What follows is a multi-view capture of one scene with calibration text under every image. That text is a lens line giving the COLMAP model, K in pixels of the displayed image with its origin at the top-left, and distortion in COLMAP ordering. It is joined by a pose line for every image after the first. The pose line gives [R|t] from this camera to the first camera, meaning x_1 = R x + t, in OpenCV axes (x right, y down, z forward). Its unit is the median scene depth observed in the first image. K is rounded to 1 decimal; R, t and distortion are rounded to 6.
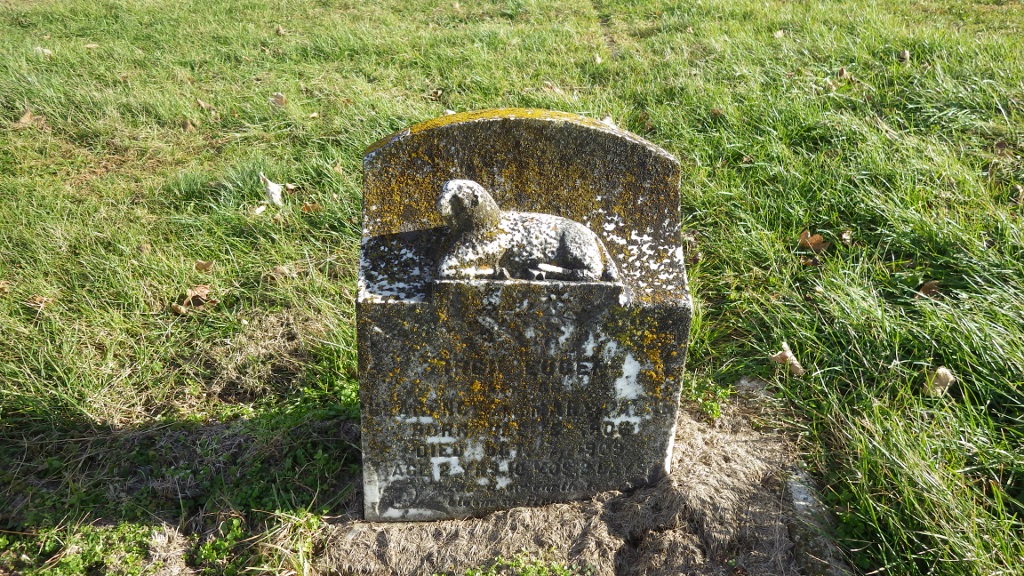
lens RADIAL K [[753.4, 0, 514.3], [0, 753.4, 289.2], [0, 0, 1]] dist [0.038960, 0.002643]
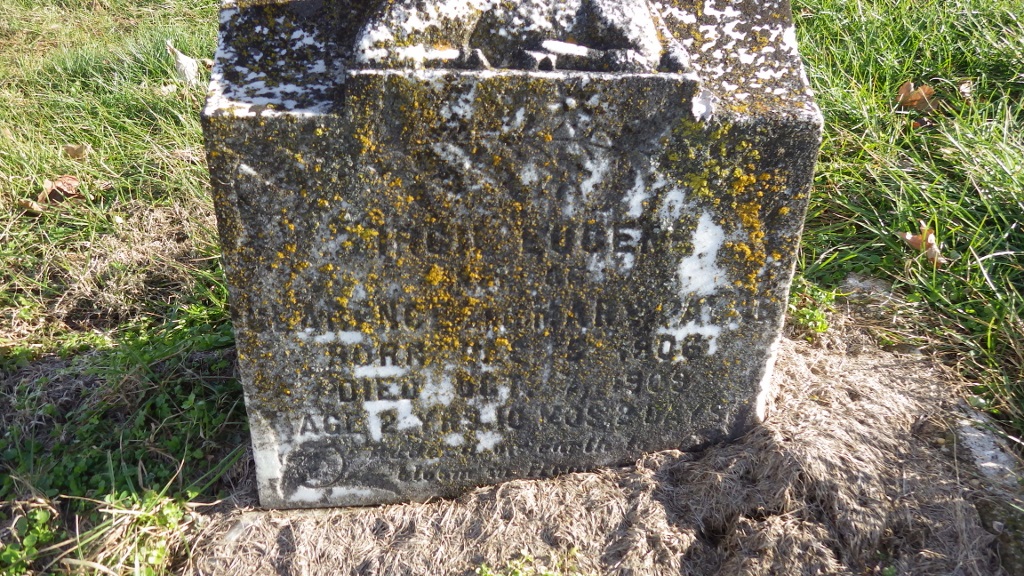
lens RADIAL K [[753.4, 0, 512.2], [0, 753.4, 286.6], [0, 0, 1]] dist [0.038960, 0.002643]
pose [[0.999783, -0.020234, 0.004858, 0.003899], [0.019905, 0.997991, 0.060140, 0.101090], [-0.006065, -0.060031, 0.998178, 0.421591]]
